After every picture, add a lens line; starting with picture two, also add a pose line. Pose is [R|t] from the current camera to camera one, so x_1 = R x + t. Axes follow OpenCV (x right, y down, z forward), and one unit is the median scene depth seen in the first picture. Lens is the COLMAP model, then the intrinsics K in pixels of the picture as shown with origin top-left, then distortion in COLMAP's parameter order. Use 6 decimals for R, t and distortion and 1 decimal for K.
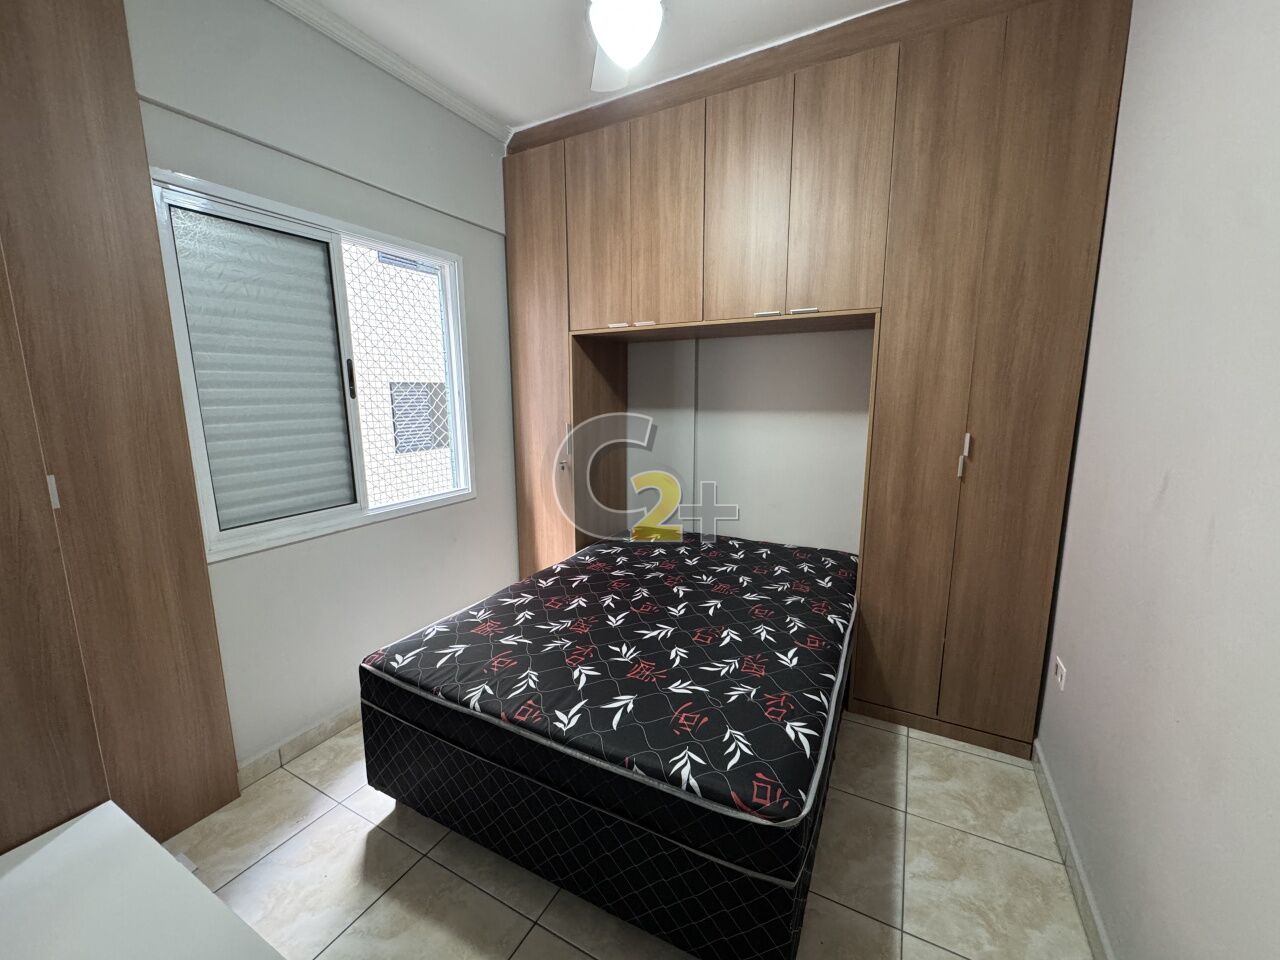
lens RADIAL K [[508.5, 0, 639.3], [0, 508.5, 476.8], [0, 0, 1]] dist [-0.000377, -0.000141]
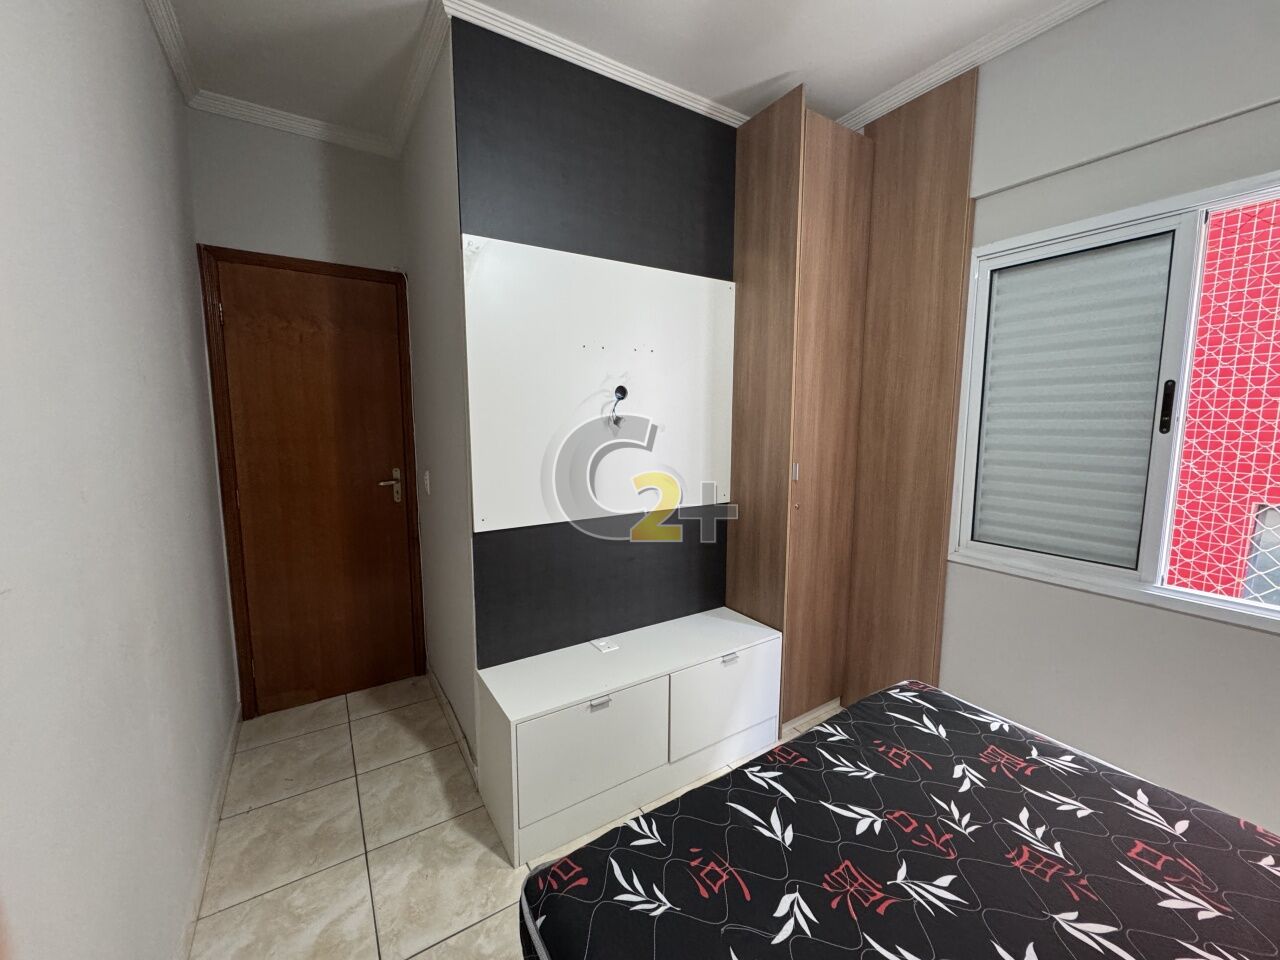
lens RADIAL K [[508.5, 0, 638.6], [0, 508.5, 479.3], [0, 0, 1]] dist [-0.000377, -0.000141]
pose [[-0.486263, 0.113836, -0.866366, 0.541892], [-0.139978, 0.968526, 0.205824, -0.161581], [0.862528, 0.221357, -0.455024, 0.836325]]
